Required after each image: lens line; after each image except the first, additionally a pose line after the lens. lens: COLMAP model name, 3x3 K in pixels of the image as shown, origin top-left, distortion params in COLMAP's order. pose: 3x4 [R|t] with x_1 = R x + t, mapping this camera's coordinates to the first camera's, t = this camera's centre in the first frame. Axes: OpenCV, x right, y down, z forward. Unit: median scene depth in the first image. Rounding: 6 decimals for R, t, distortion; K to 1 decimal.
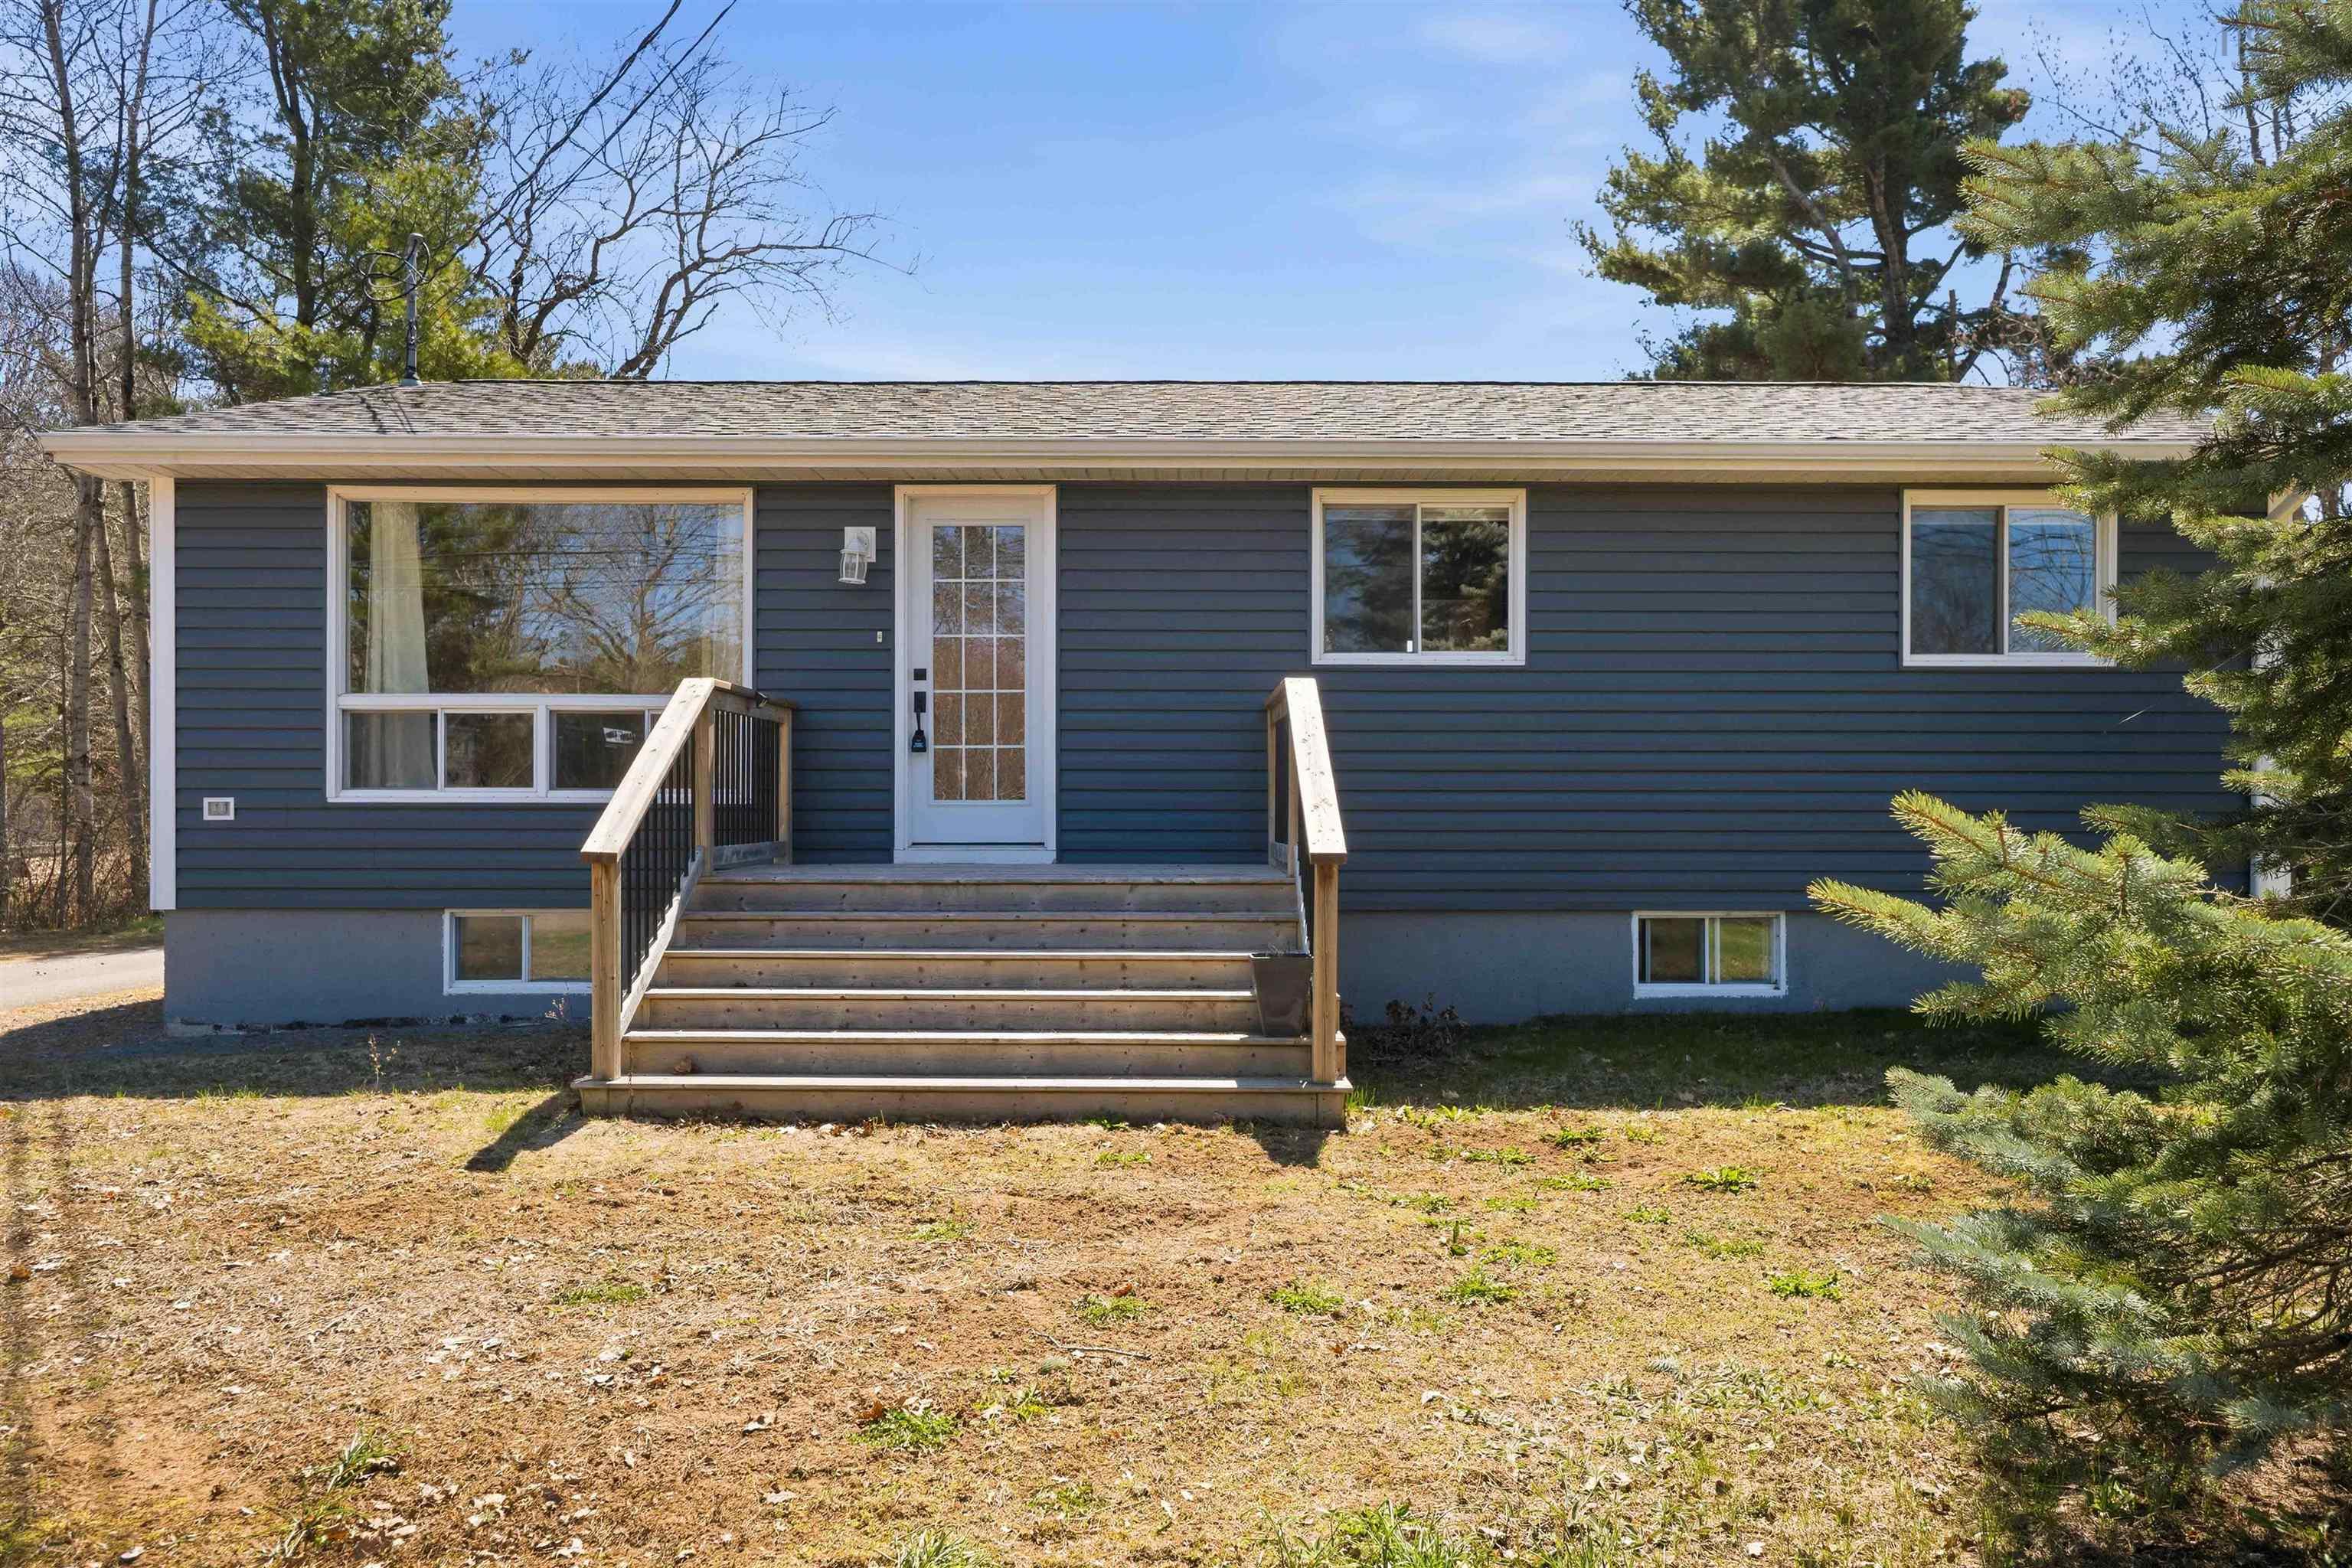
lens RADIAL K [[1597.7, 0, 1176.0], [0, 1597.7, 784.0], [0, 0, 1]] dist [-0.002569, -0.000212]
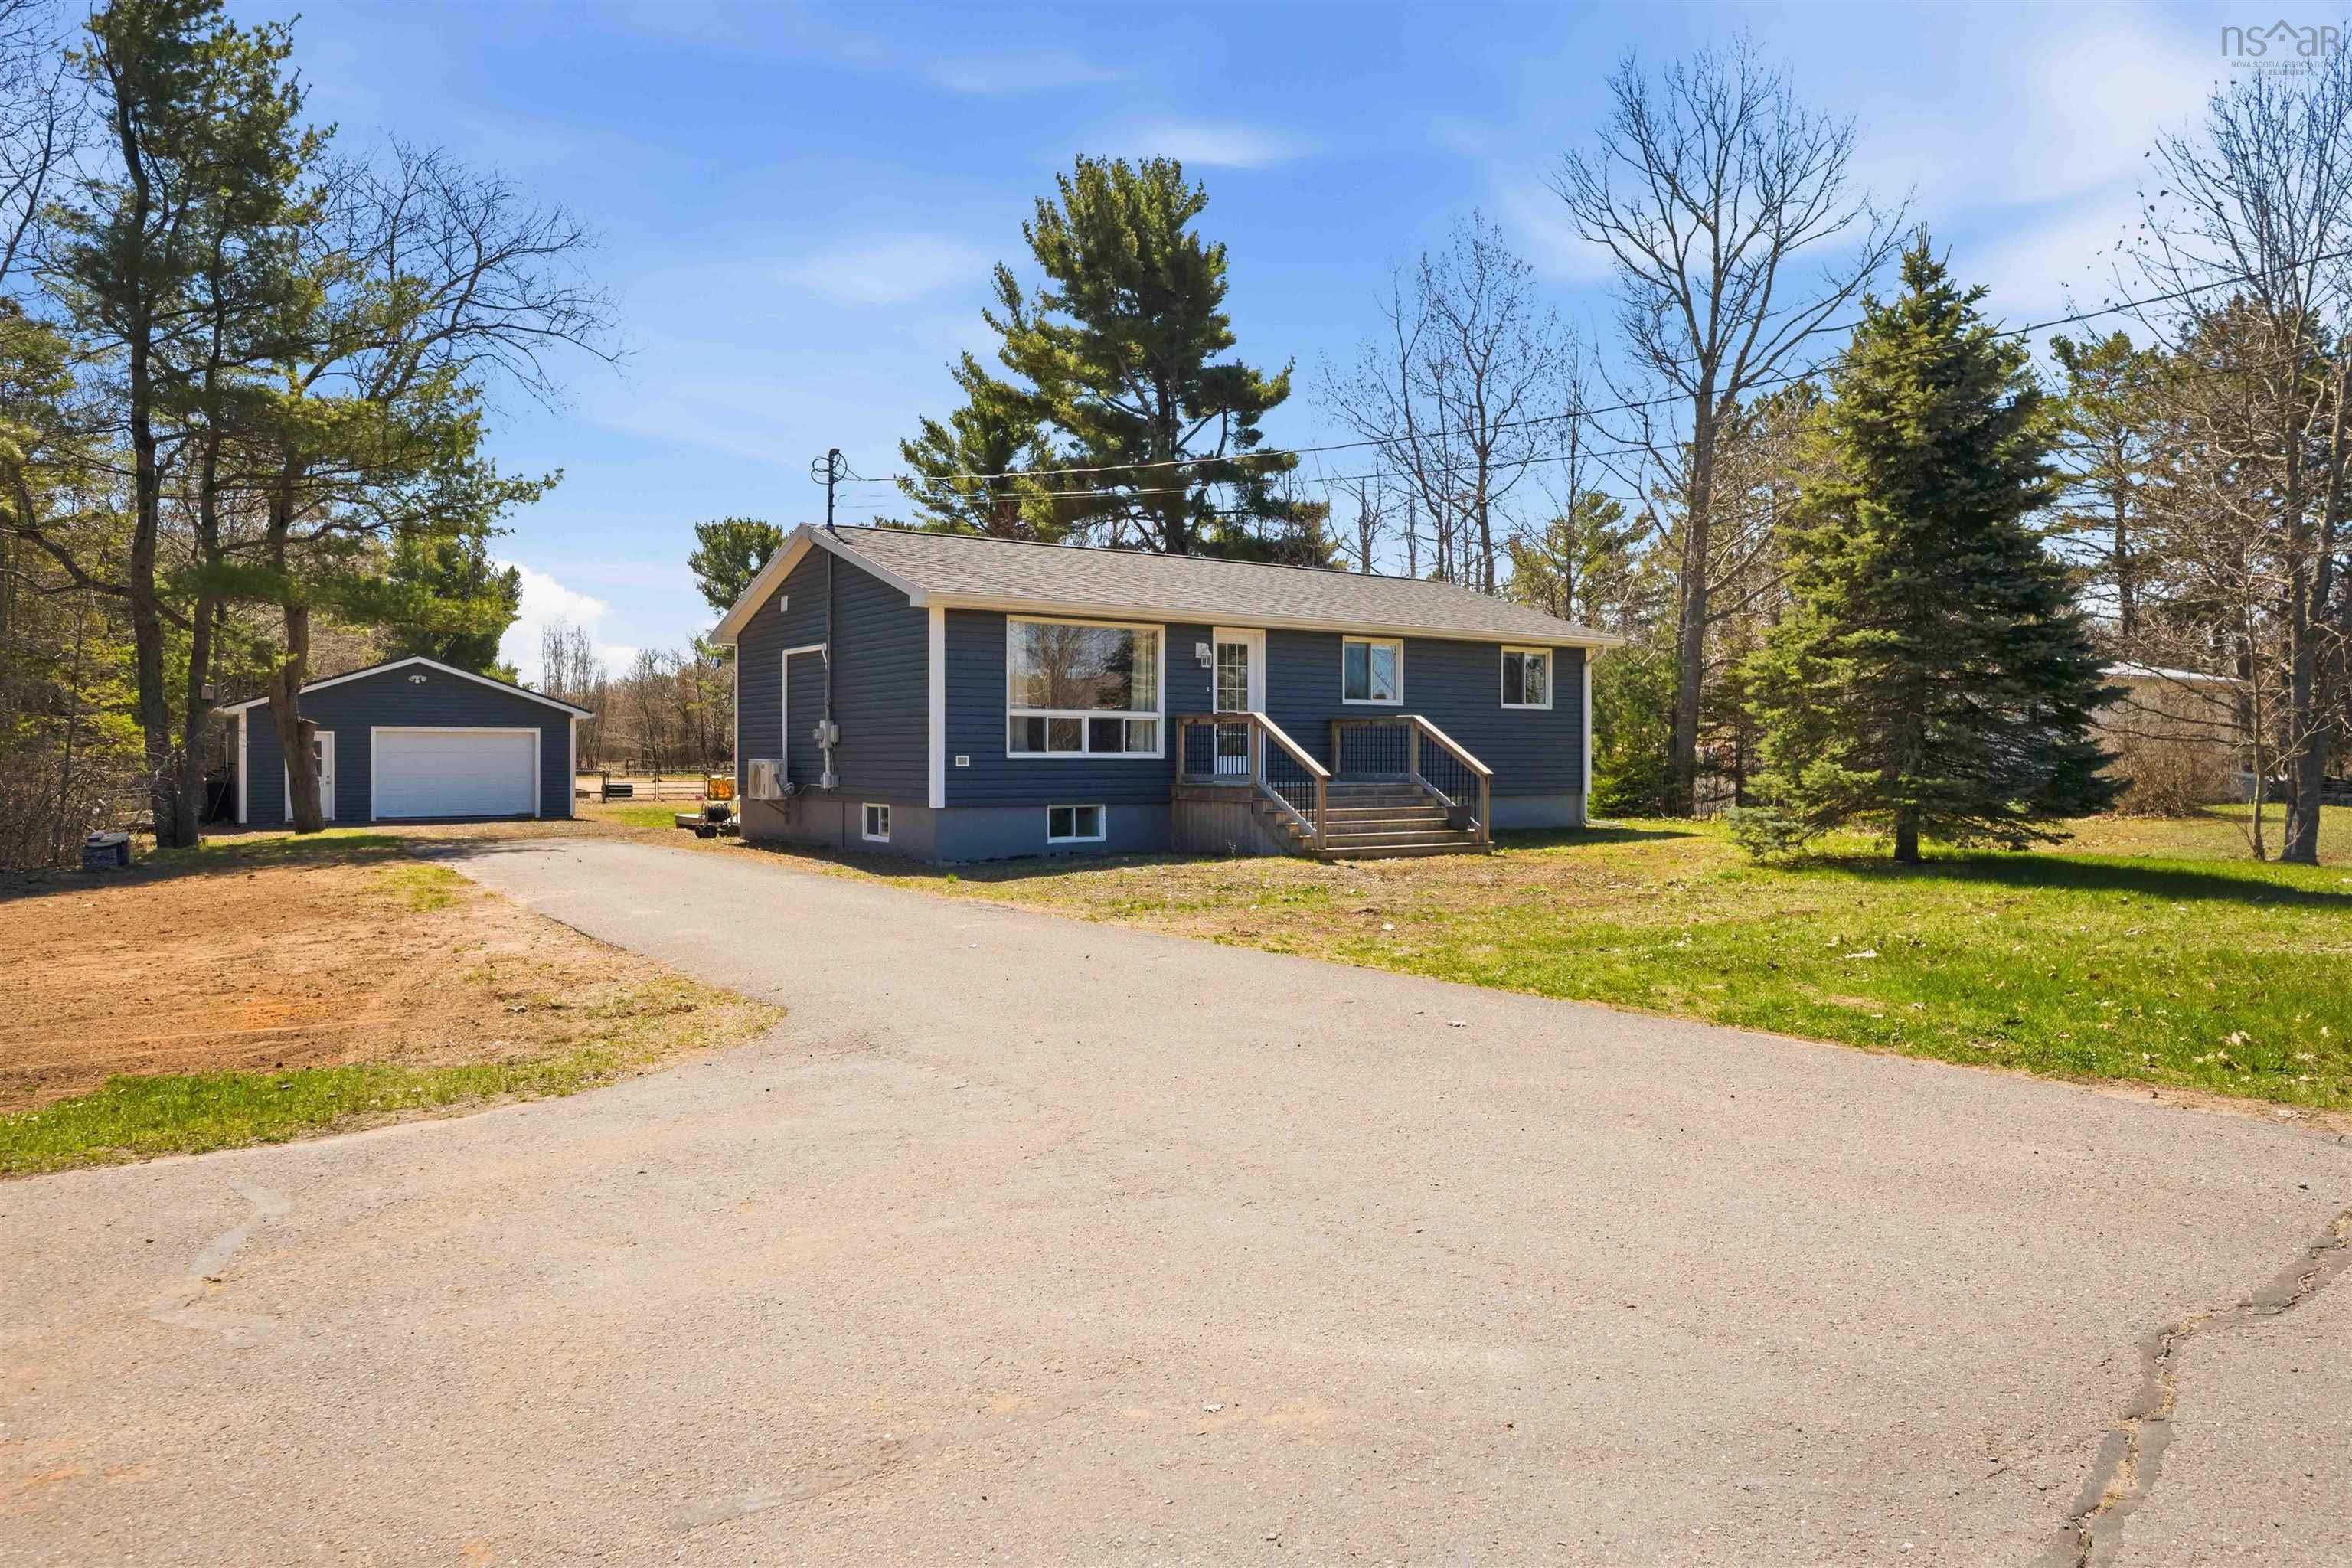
lens RADIAL K [[1497.6, 0, 1175.6], [0, 1497.6, 753.3], [0, 0, 1]] dist [-0.063249, -0.000021]
pose [[0.818479, -0.000669, 0.574537, -1.519115], [-0.002510, 0.999986, 0.004740, -0.005652], [-0.574532, -0.005321, 0.818465, -0.818076]]
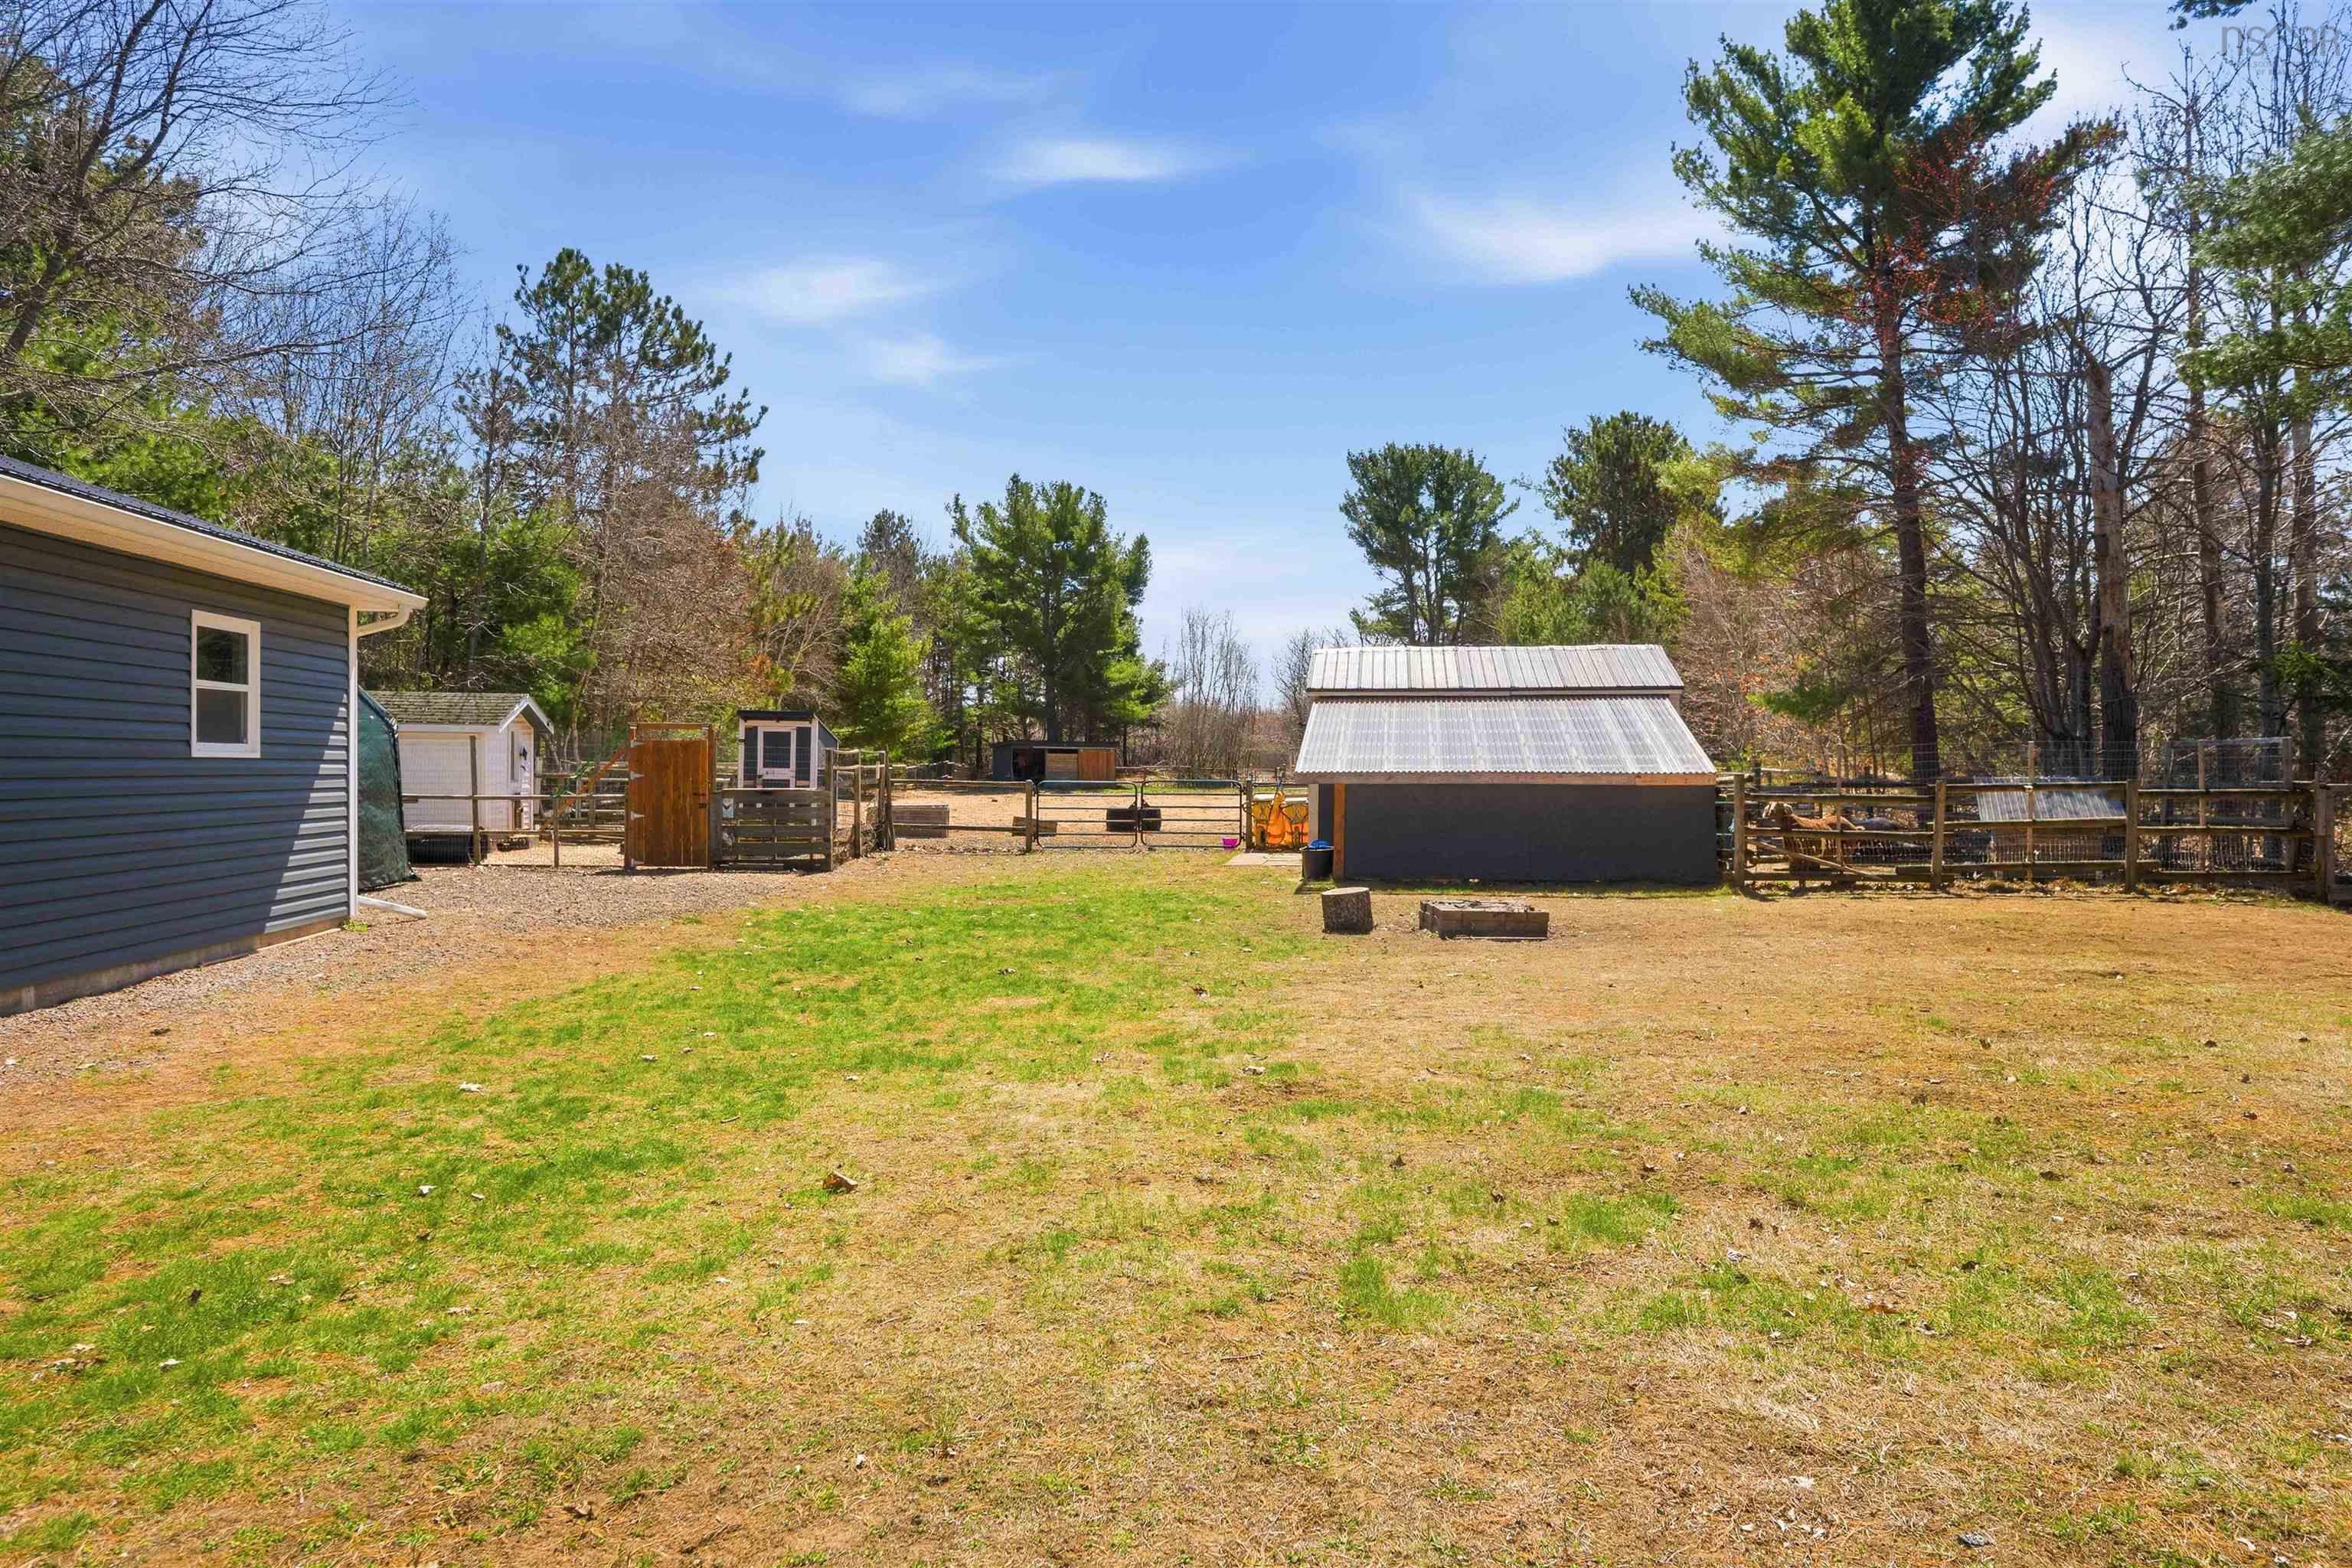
lens RADIAL K [[1335.3, 0, 1176.0], [0, 1335.3, 784.0], [0, 0, 1]] dist [-0.000669, 0.000043]
pose [[0.992097, -0.001965, 0.125454, -0.016233], [0.000016, 0.999879, 0.015530, 0.083266], [-0.125470, -0.015406, 0.991978, 2.885196]]
